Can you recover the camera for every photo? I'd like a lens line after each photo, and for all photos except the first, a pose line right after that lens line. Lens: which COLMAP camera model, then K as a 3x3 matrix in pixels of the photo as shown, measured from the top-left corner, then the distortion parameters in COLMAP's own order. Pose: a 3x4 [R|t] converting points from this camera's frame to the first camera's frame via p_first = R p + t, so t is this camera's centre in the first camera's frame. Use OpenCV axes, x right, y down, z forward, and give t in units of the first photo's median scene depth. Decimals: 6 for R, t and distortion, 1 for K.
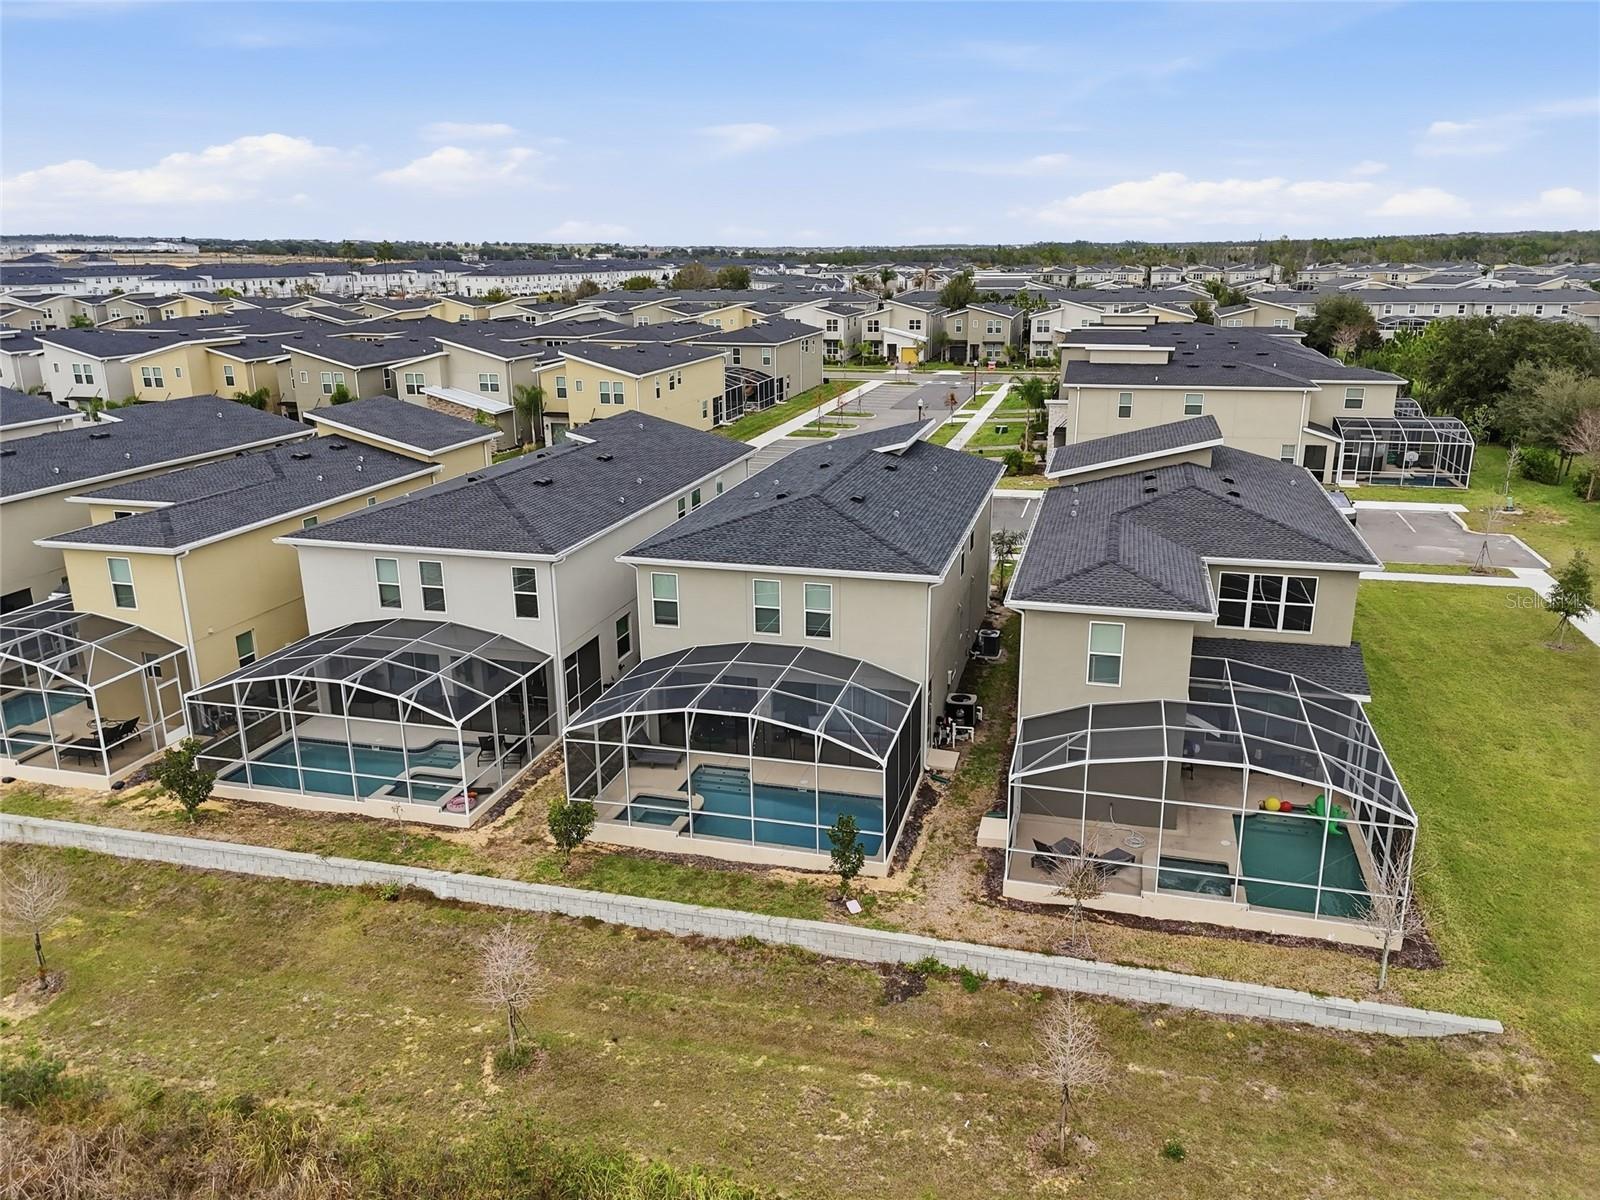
lens RADIAL K [[1171.3, 0, 818.1], [0, 1171.3, 598.1], [0, 0, 1]] dist [0.069585, -0.072395]
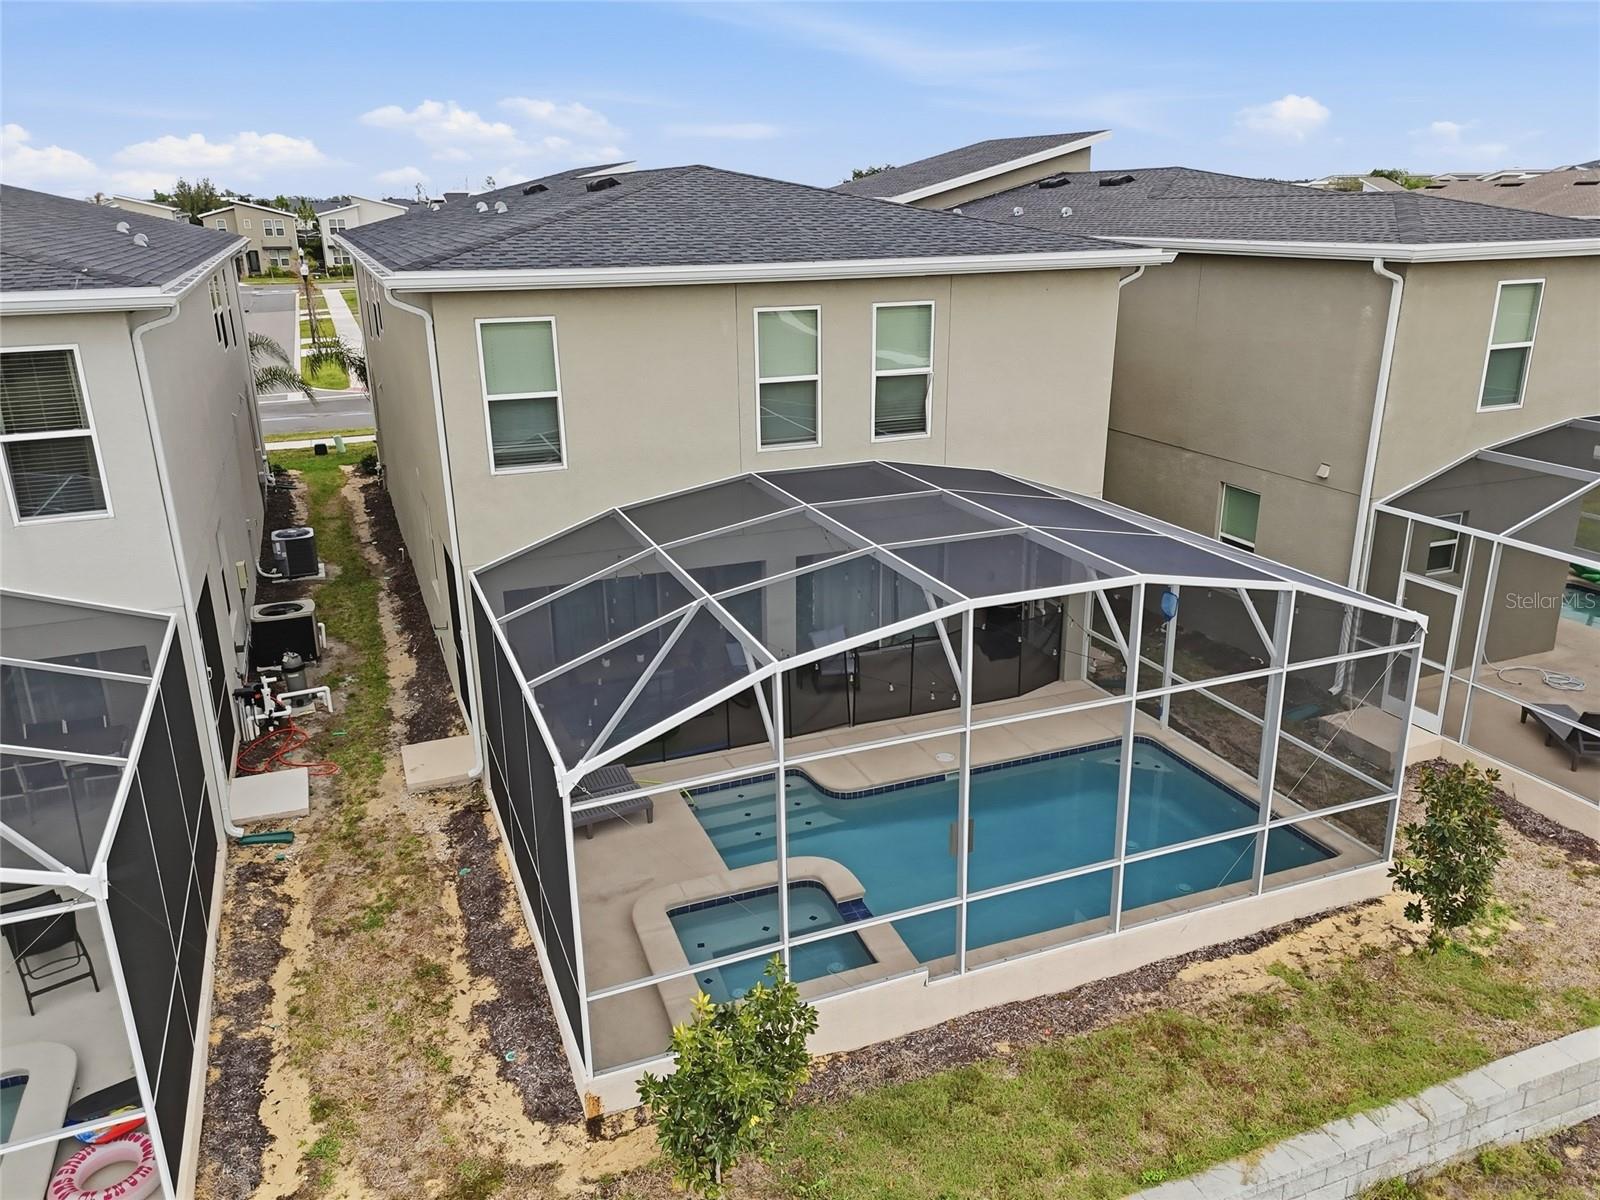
lens RADIAL K [[1171.3, 0, 818.1], [0, 1171.3, 598.1], [0, 0, 1]] dist [0.069585, -0.072395]
pose [[0.800299, -0.192819, 0.567752, -0.282201], [0.175039, 0.980767, 0.086353, 0.049102], [-0.573484, 0.030270, 0.818658, 0.642026]]
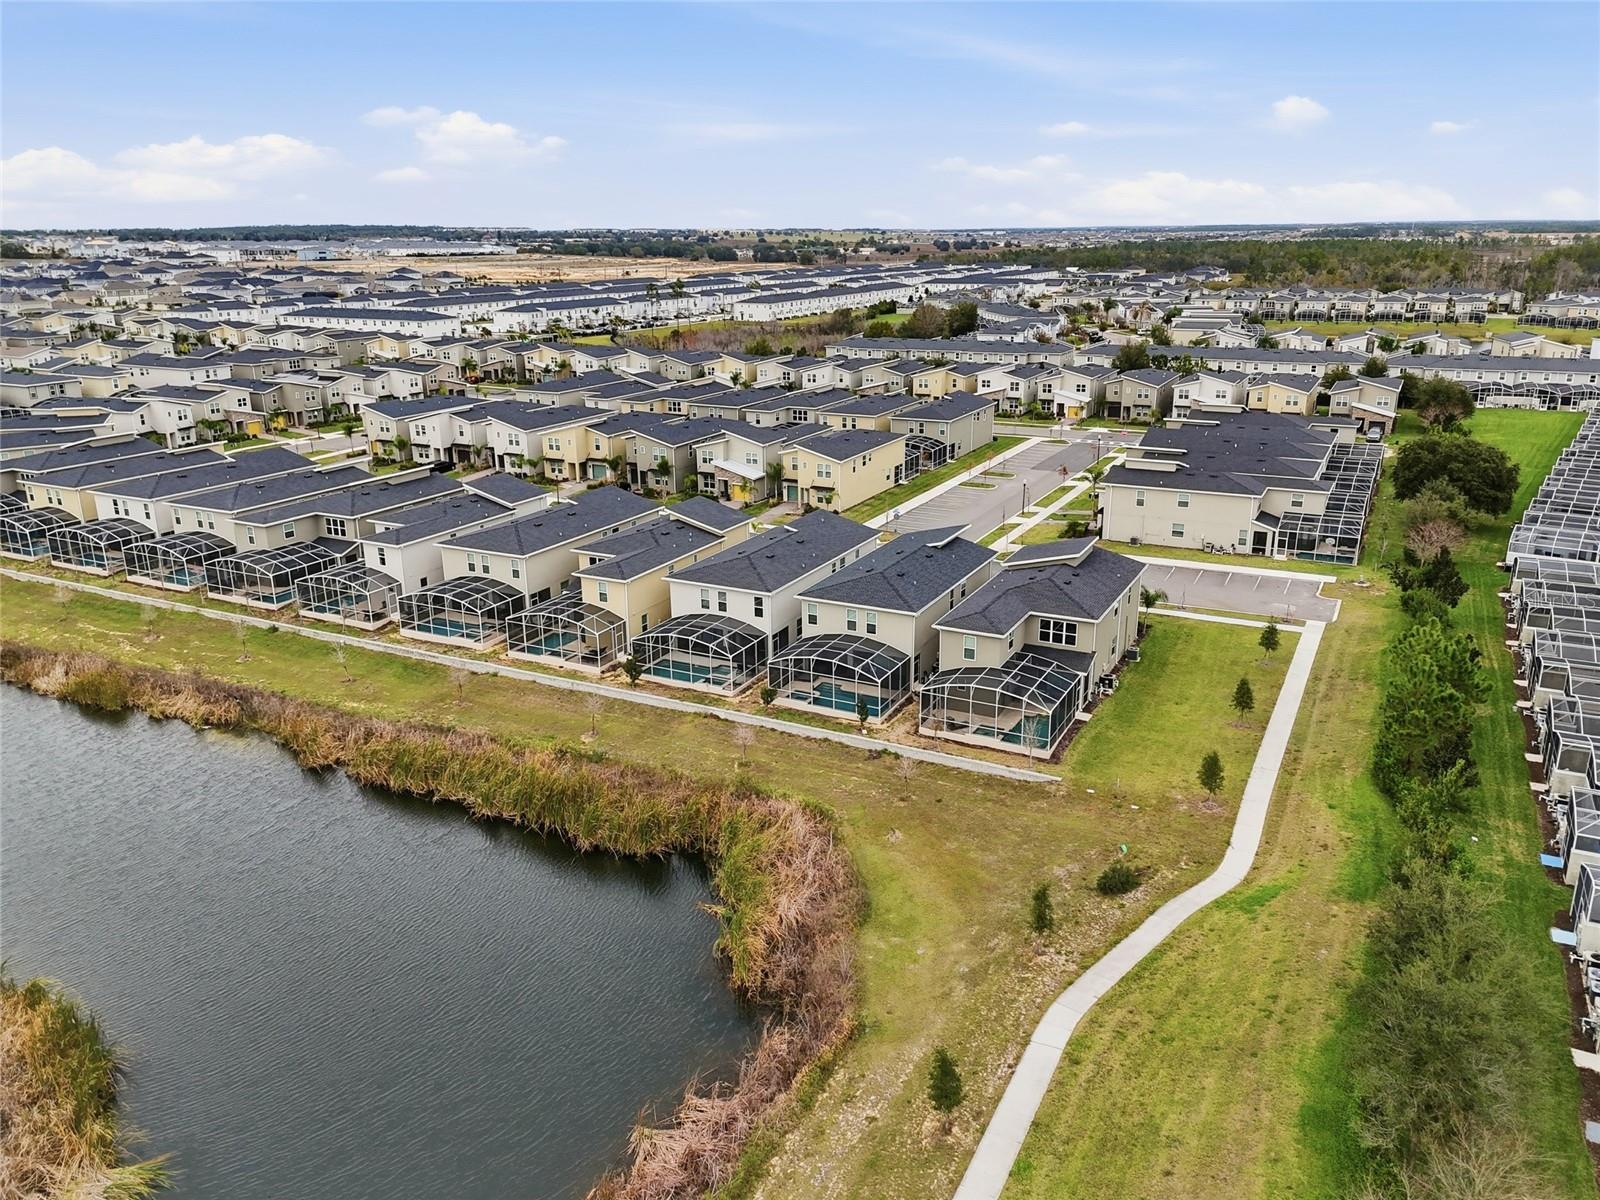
lens RADIAL K [[1171.3, 0, 818.1], [0, 1171.3, 598.1], [0, 0, 1]] dist [0.069585, -0.072395]
pose [[0.976776, 0.063652, -0.204589, 0.383095], [-0.060620, 0.997939, 0.021062, -0.085043], [0.205508, -0.008171, 0.978621, -1.410396]]
